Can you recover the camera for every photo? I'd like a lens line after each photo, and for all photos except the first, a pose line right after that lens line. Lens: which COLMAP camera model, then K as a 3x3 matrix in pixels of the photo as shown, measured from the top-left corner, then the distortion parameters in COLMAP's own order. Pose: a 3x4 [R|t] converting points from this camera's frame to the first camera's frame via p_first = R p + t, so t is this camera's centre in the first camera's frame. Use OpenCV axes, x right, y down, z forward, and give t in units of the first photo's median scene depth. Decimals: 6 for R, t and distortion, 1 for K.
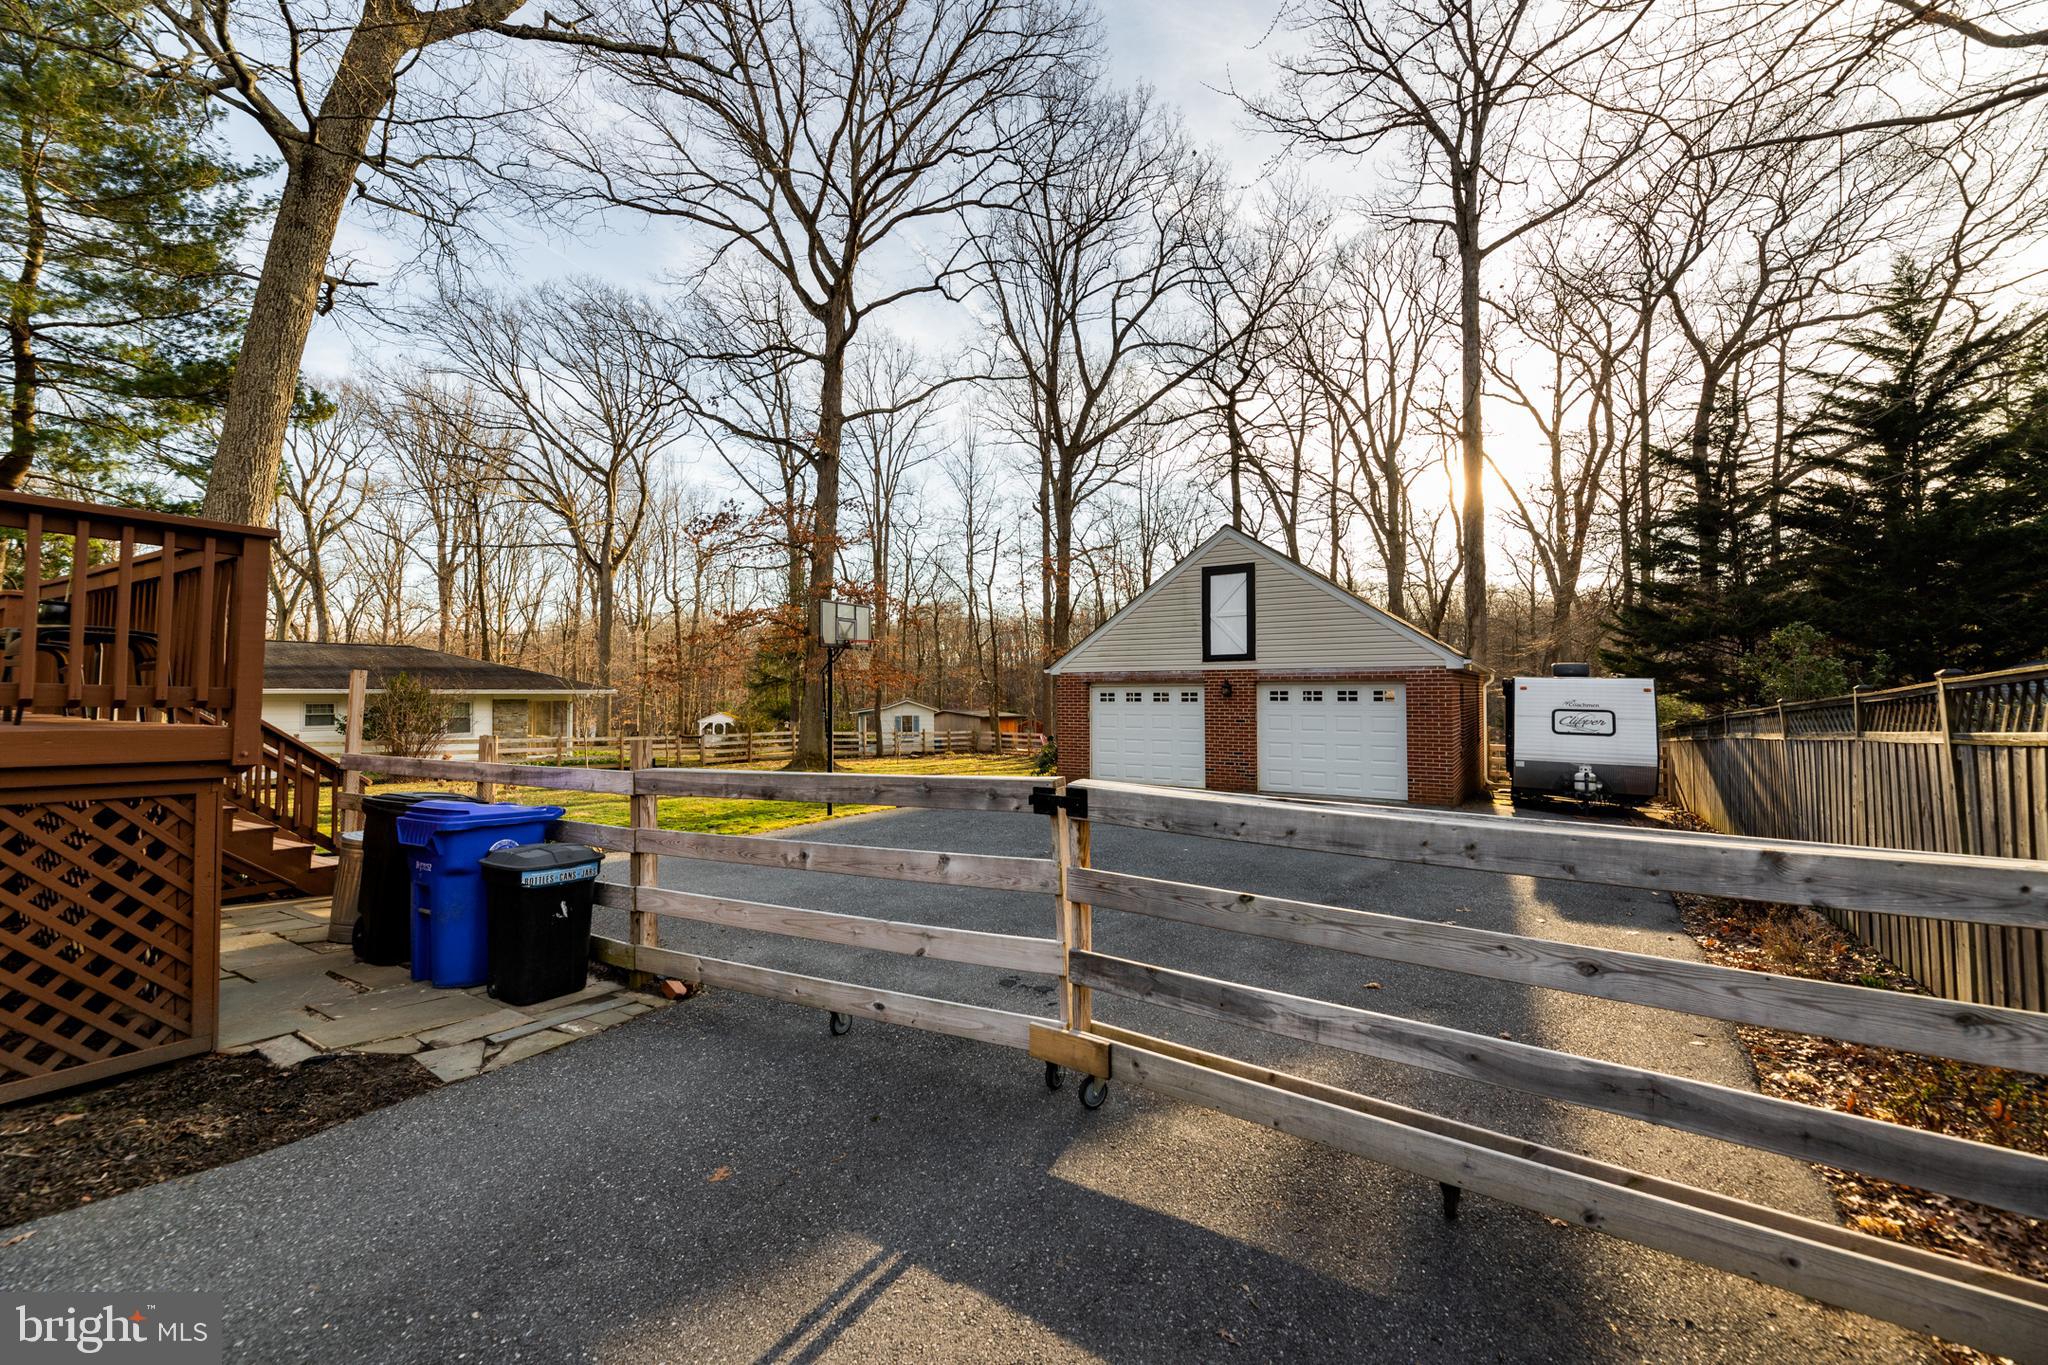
lens RADIAL K [[826.9, 0, 1015.8], [0, 826.9, 672.5], [0, 0, 1]] dist [-0.000137, -0.000592]
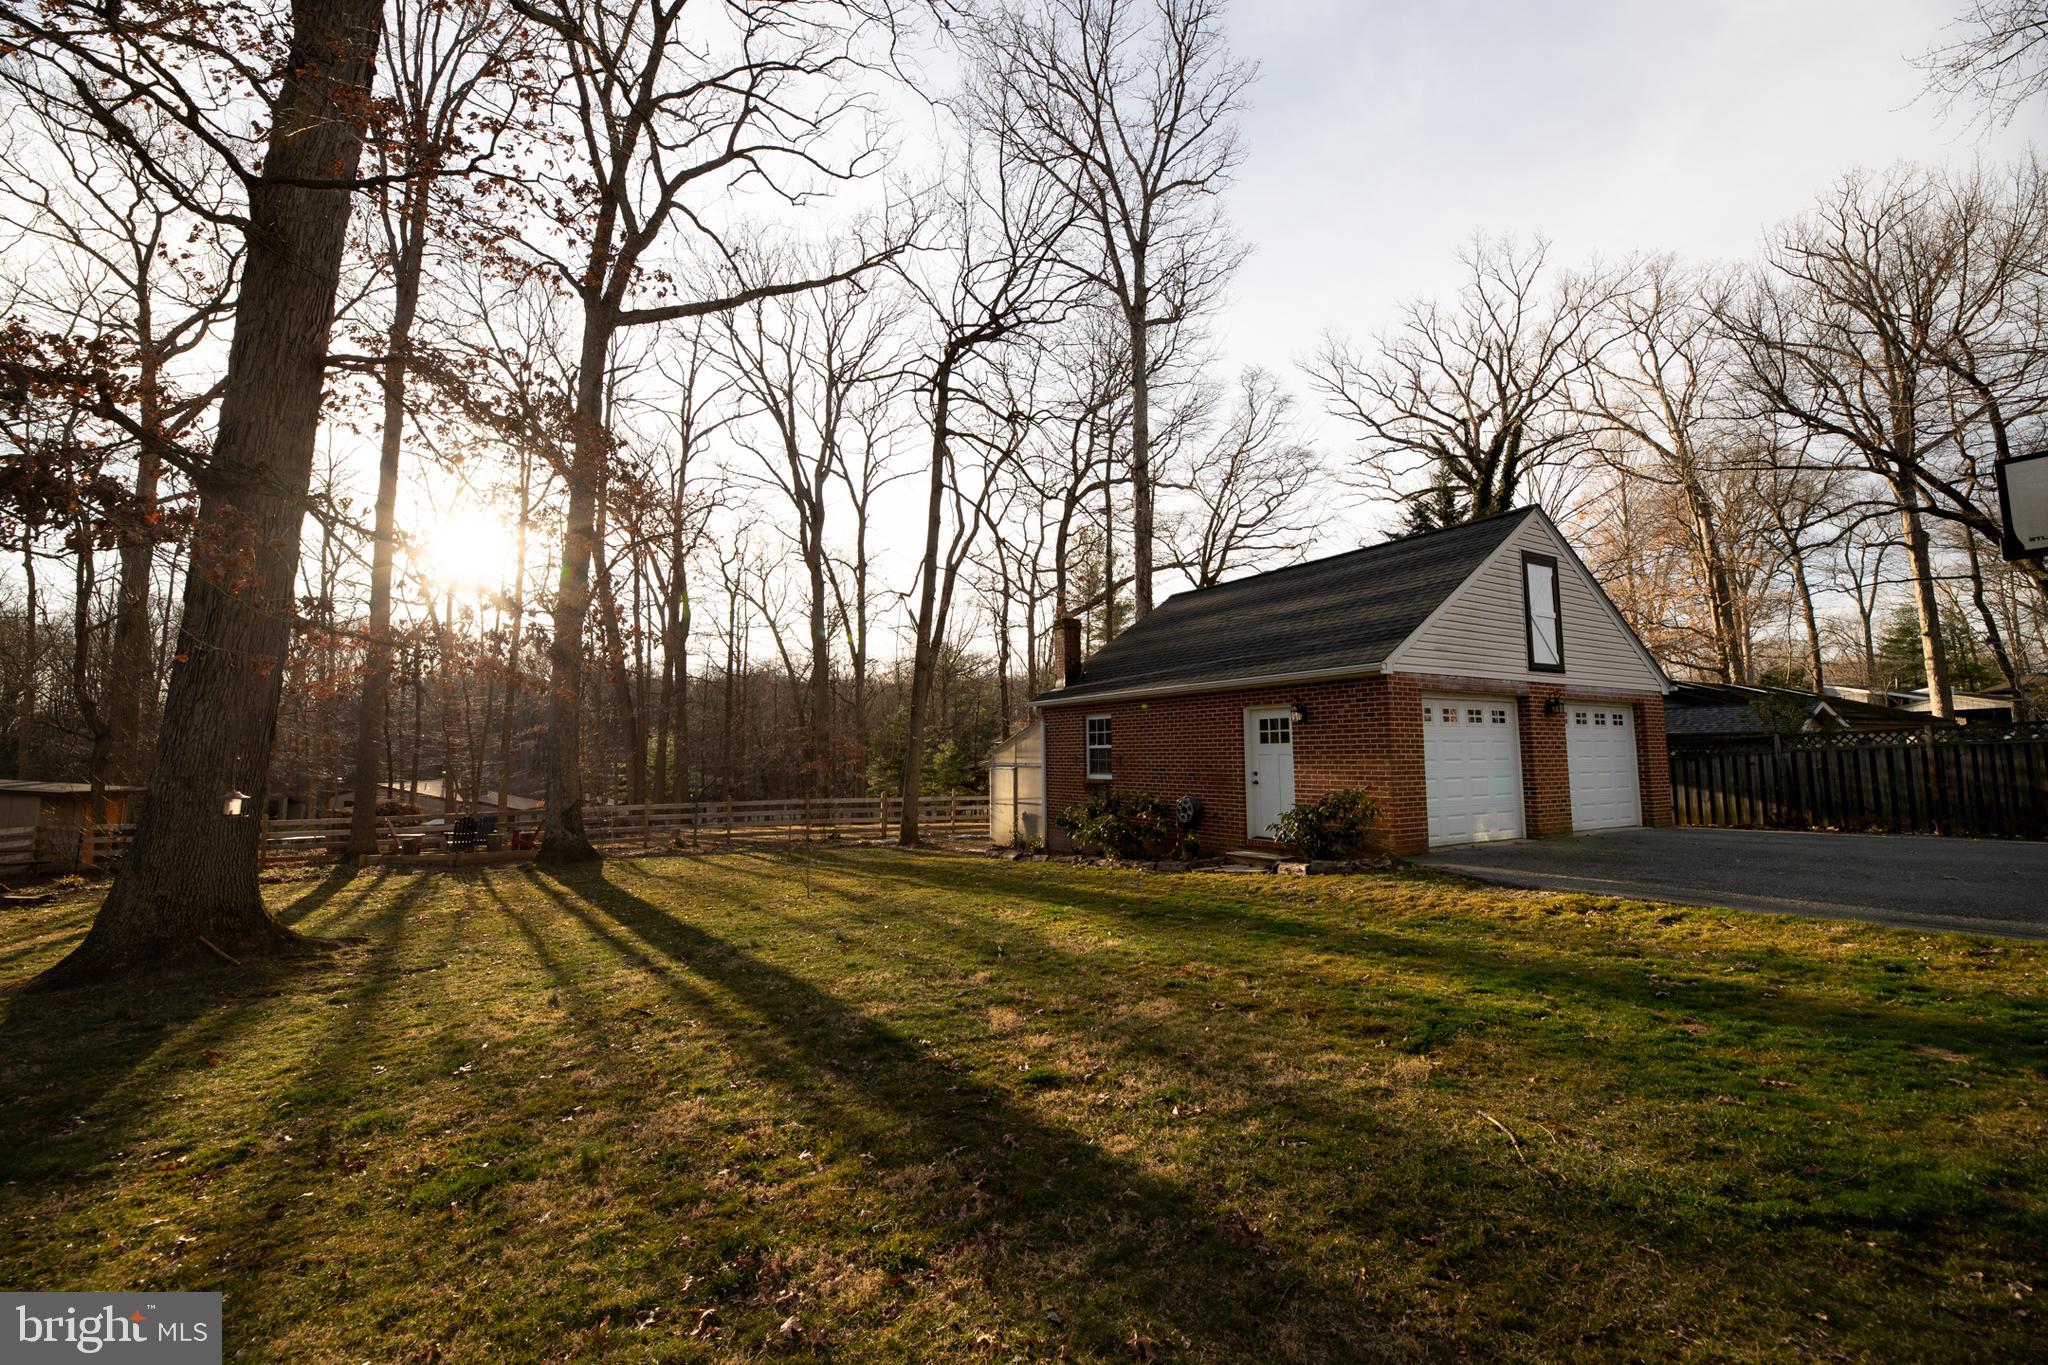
lens RADIAL K [[826.9, 0, 1018.1], [0, 826.9, 686.0], [0, 0, 1]] dist [-0.000137, -0.000592]
pose [[0.450638, 0.080129, 0.889103, -0.408789], [-0.022163, 0.996661, -0.078589, 0.044215], [-0.892431, 0.015710, 0.450910, 0.659081]]
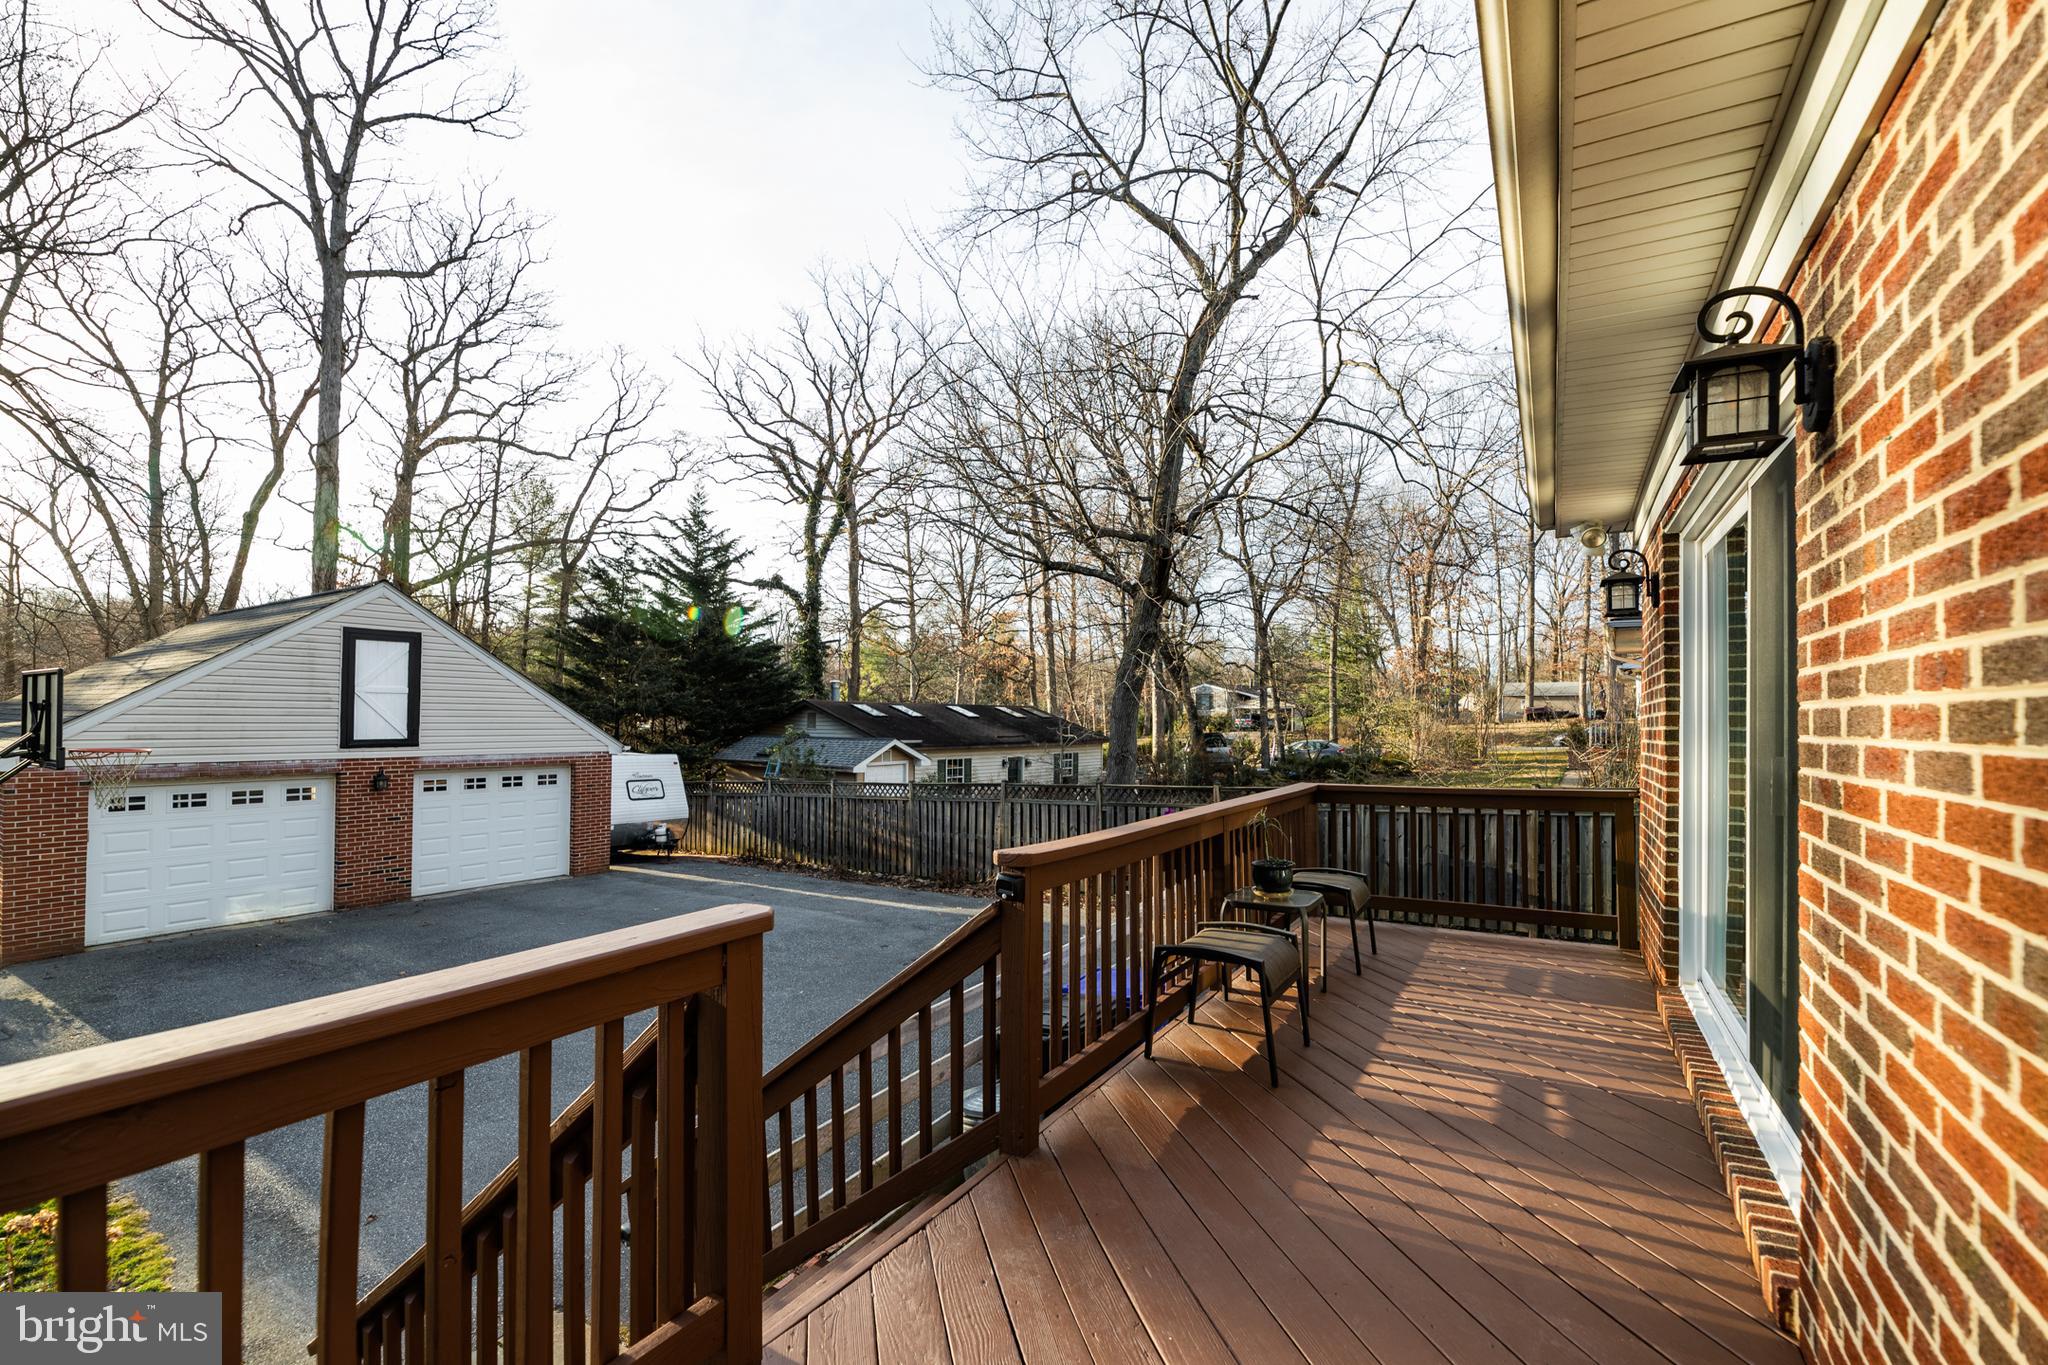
lens RADIAL K [[826.6, 0, 1031.4], [0, 826.6, 712.6], [0, 0, 1]] dist [-0.000812, -0.000130]
pose [[0.009417, 0.012142, 0.999882, -0.334926], [-0.036953, 0.999247, -0.011786, -0.037540], [-0.999273, -0.036838, 0.009859, 0.209503]]
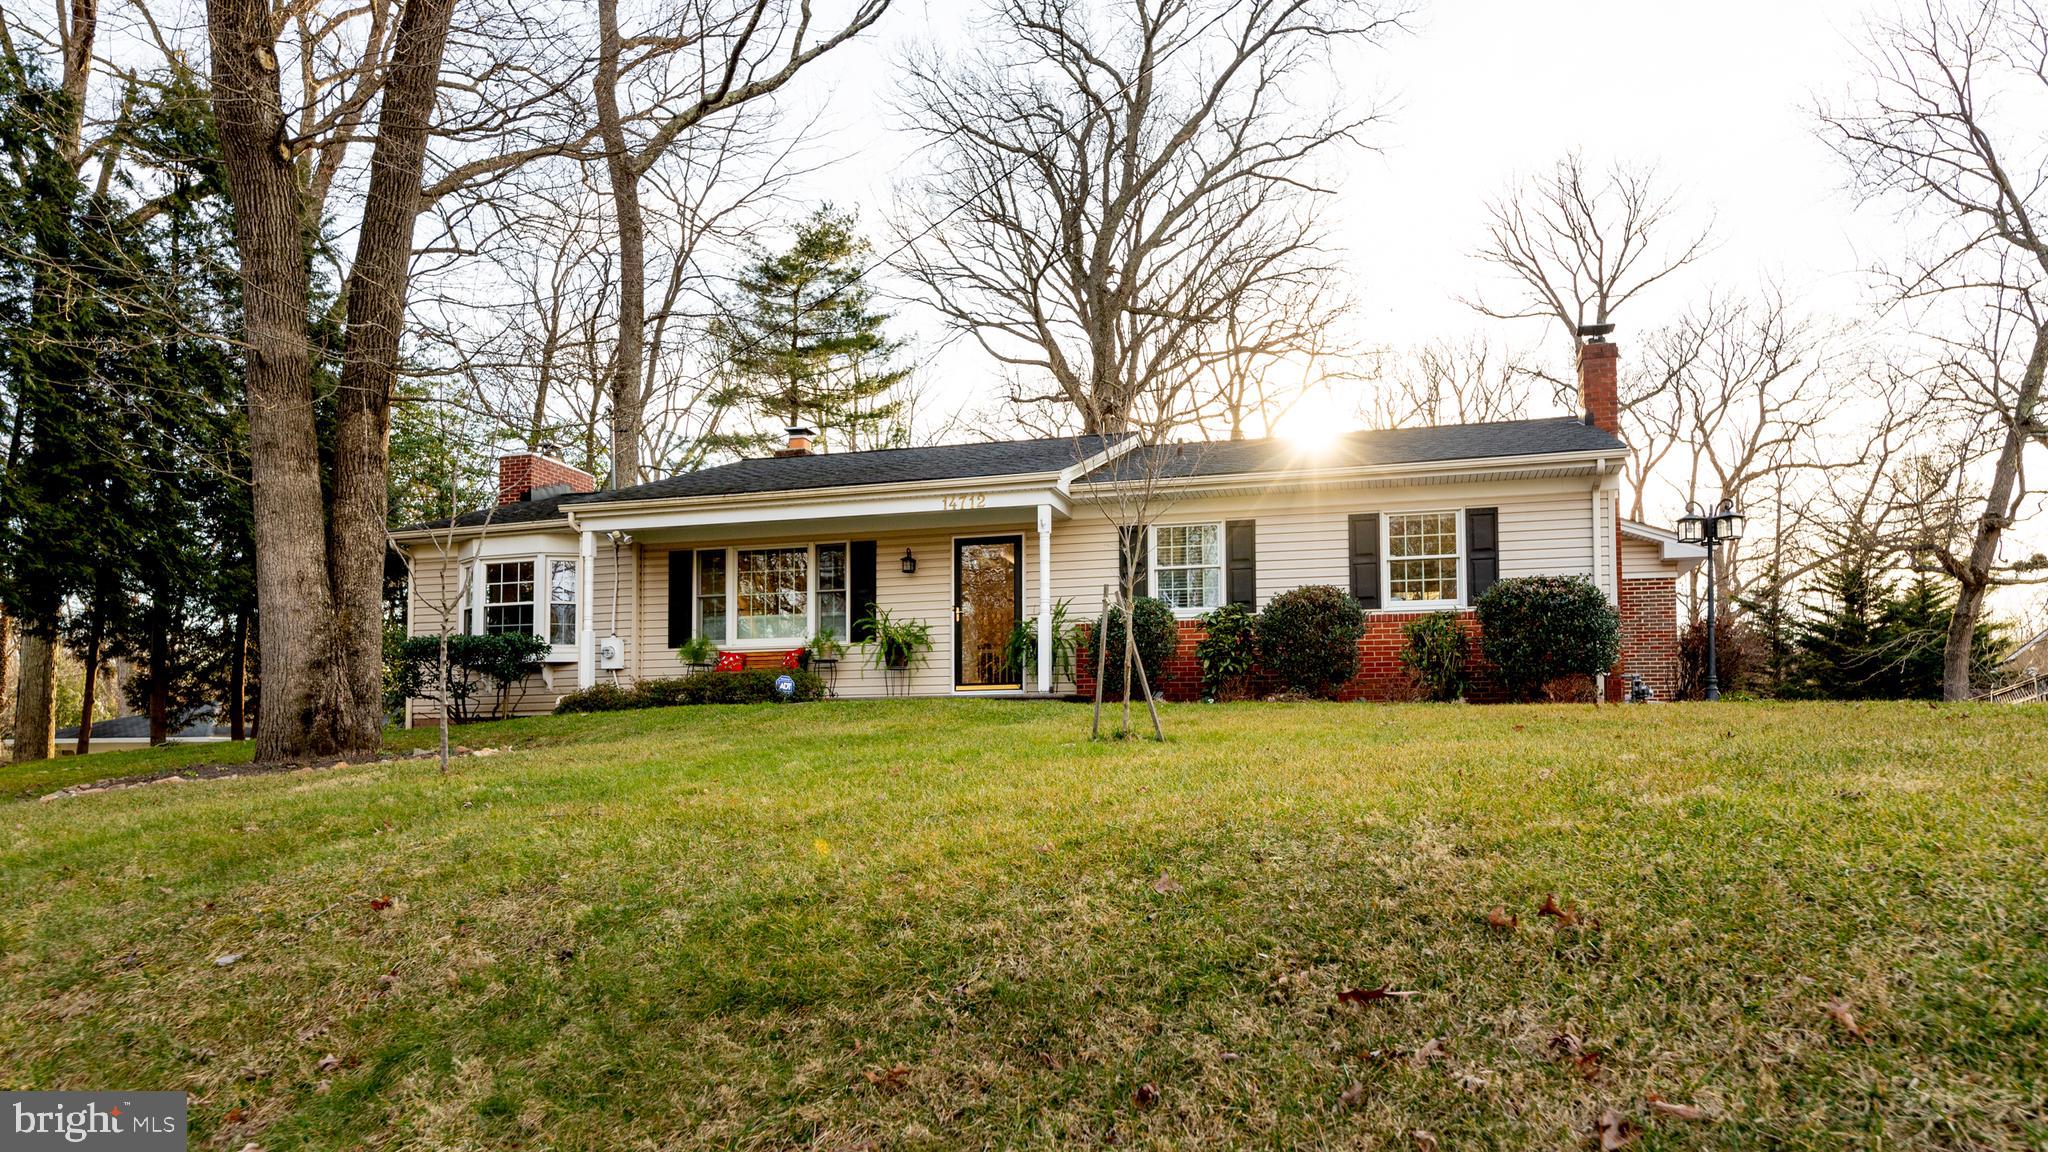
lens RADIAL K [[1319.1, 0, 1025.5], [0, 1319.1, 700.5], [0, 0, 1]] dist [0.005739, 0.000569]
pose [[0.965626, 0.012787, 0.259620, -0.885718], [-0.005844, 0.999605, -0.027500, 0.016146], [-0.259869, 0.025038, 0.965319, -0.815614]]
